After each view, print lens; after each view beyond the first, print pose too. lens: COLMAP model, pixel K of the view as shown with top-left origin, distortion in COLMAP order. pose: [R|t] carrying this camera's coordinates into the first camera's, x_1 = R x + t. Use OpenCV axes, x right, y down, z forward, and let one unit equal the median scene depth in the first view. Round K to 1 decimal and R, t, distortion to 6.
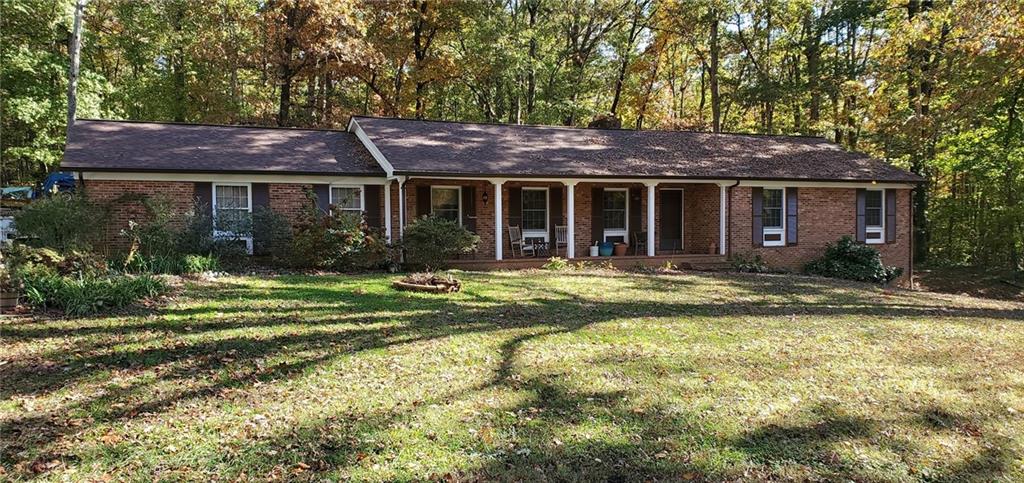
lens RADIAL K [[402.3, 0, 518.0], [0, 402.3, 246.5], [0, 0, 1]] dist [0.001275, 0.000031]
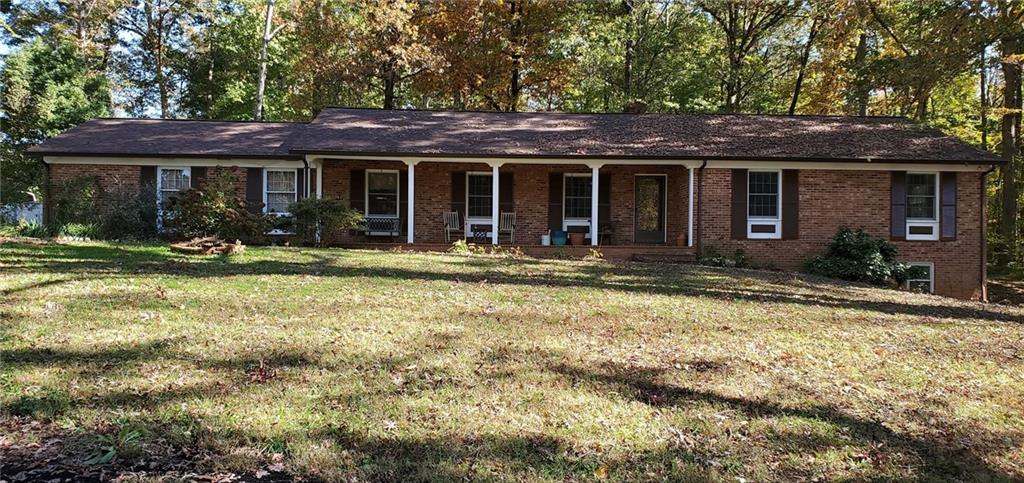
lens RADIAL K [[400.1, 0, 535.7], [0, 400.1, 256.9], [0, 0, 1]] dist [-0.013477, -0.000053]
pose [[0.978899, 0.041662, -0.200051, 0.350279], [-0.028558, 0.997280, 0.067949, -0.007020], [0.202337, -0.060802, 0.977427, 0.078486]]
